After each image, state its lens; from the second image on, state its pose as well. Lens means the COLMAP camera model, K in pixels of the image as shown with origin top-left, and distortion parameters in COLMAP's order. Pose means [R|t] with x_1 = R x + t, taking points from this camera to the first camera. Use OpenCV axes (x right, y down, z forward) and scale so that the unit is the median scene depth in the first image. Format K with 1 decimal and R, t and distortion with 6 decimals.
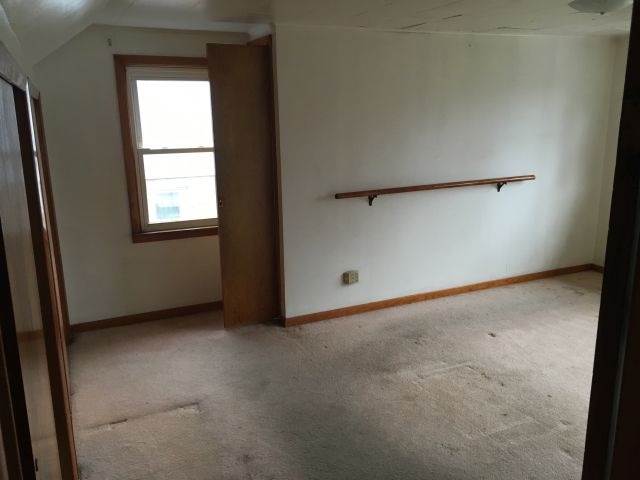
lens RADIAL K [[567.5, 0, 319.1], [0, 567.5, 241.7], [0, 0, 1]] dist [0.047843, -0.031041]
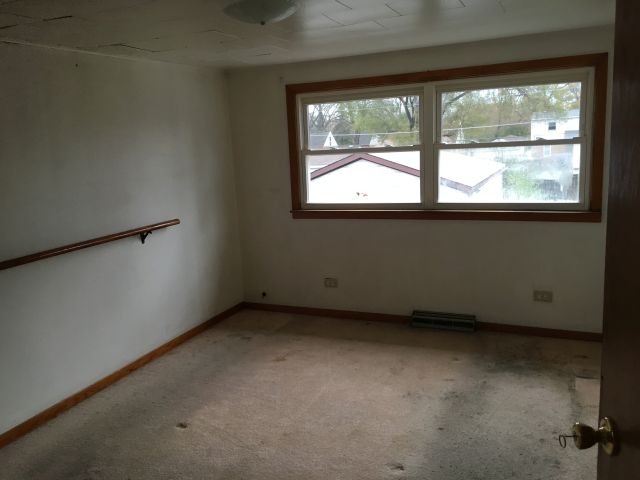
lens RADIAL K [[567.5, 0, 337.8], [0, 567.5, 236.5], [0, 0, 1]] dist [0.047843, -0.031041]
pose [[0.752915, -0.140063, 0.643040, -0.004117], [0.192485, 0.981231, -0.011650, -0.036523], [-0.629339, 0.132547, 0.765744, 0.201887]]
